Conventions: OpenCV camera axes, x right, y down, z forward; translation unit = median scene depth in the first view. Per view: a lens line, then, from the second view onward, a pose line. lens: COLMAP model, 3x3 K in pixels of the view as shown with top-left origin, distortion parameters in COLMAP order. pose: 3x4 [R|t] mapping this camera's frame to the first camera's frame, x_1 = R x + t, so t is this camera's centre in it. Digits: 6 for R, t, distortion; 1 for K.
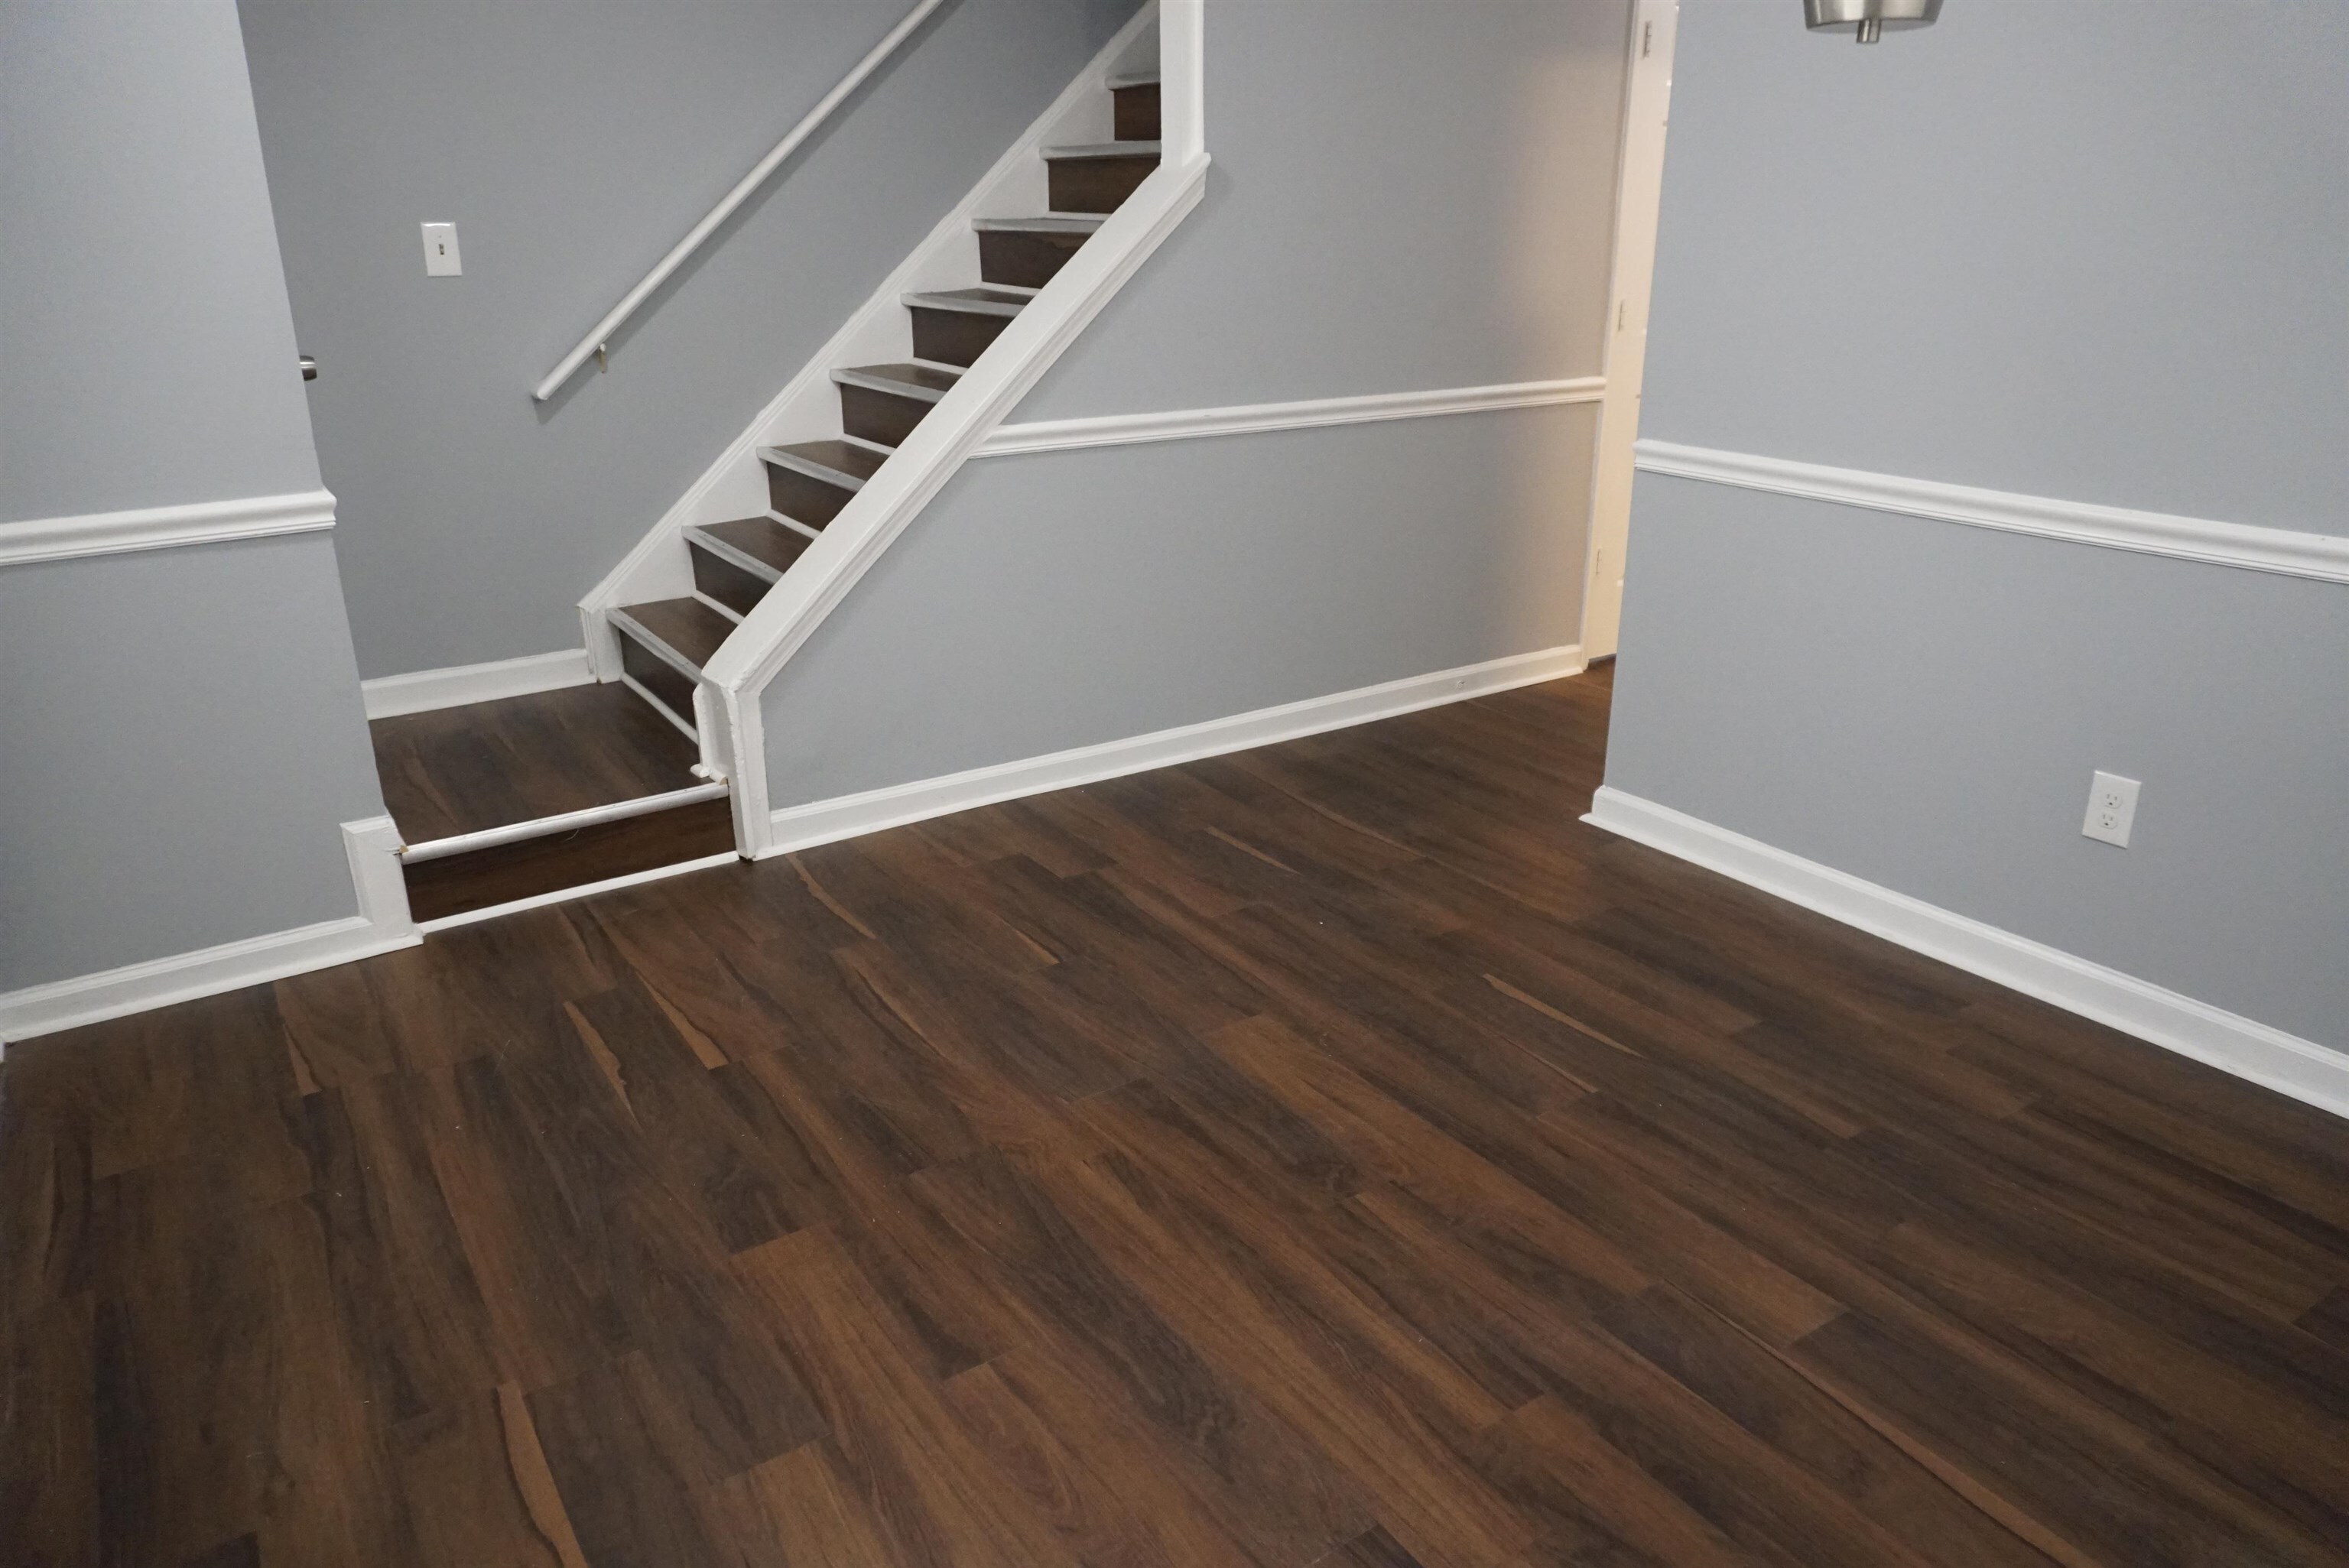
lens RADIAL K [[1571.4, 0, 1160.5], [0, 1571.4, 780.4], [0, 0, 1]] dist [-0.052019, 0.040383]
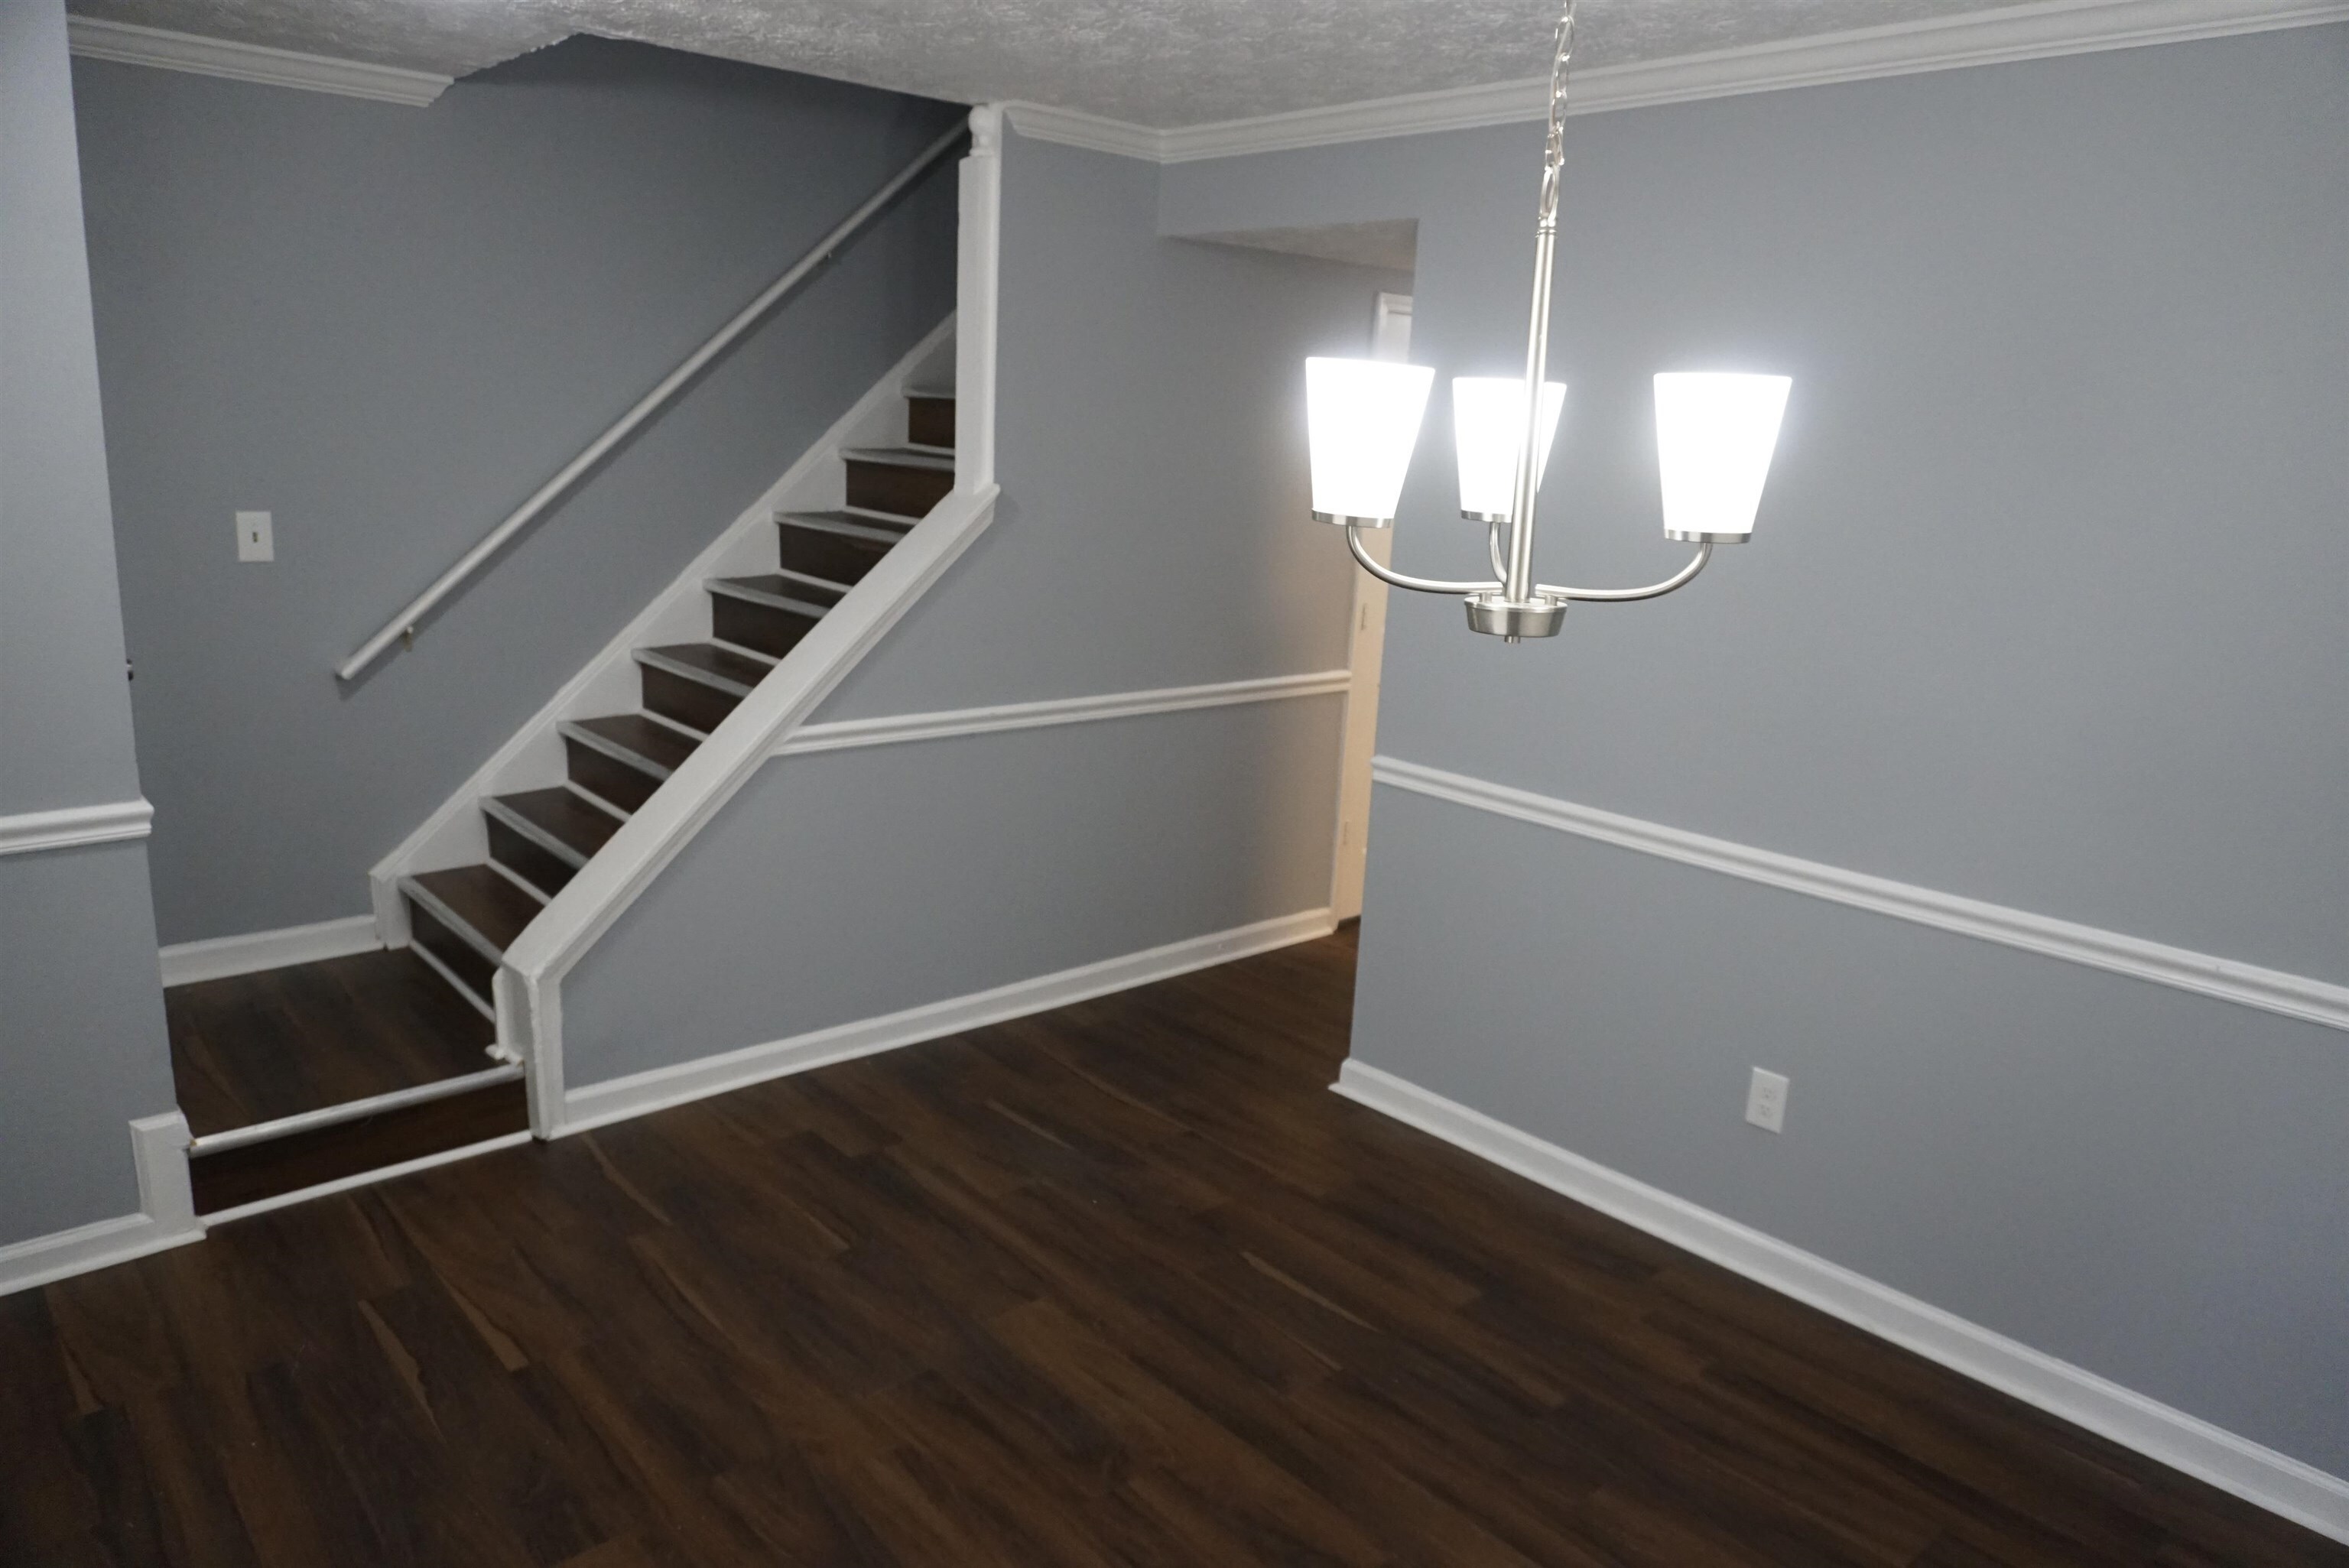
lens RADIAL K [[1571.4, 0, 1160.5], [0, 1571.4, 780.4], [0, 0, 1]] dist [-0.052019, 0.040383]
pose [[0.988997, 0.018733, 0.146747, -0.016981], [-0.001432, 0.993116, -0.117129, -0.071859], [-0.147931, 0.115630, 0.982215, -0.104061]]
